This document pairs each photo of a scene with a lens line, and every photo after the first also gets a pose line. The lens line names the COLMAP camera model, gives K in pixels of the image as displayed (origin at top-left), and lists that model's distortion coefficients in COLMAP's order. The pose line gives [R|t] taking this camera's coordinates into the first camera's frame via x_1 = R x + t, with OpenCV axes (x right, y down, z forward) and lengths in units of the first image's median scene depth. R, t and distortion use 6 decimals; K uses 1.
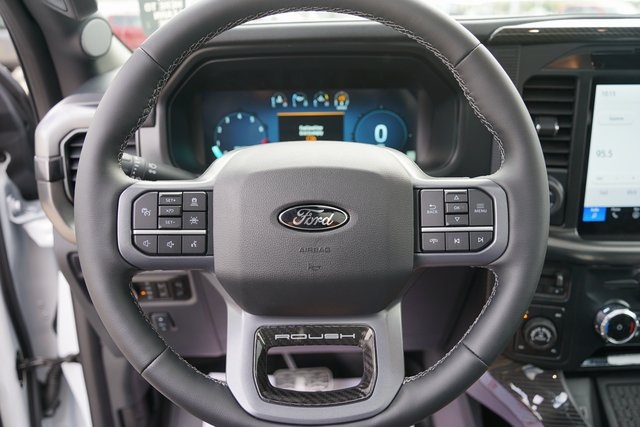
lens RADIAL K [[523.3, 0, 319.9], [0, 523.3, 213.6], [0, 0, 1]] dist [-0.031626, 0.009598]
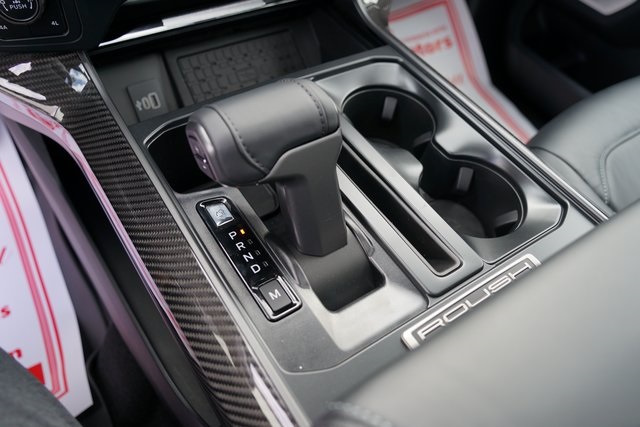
lens RADIAL K [[523.3, 0, 323.2], [0, 523.3, 213.5], [0, 0, 1]] dist [-0.031626, 0.009598]
pose [[0.845569, -0.336267, 0.414654, 0.414271], [0.066096, 0.836663, 0.543716, 0.143374], [-0.529759, -0.432342, 0.729682, 0.263565]]
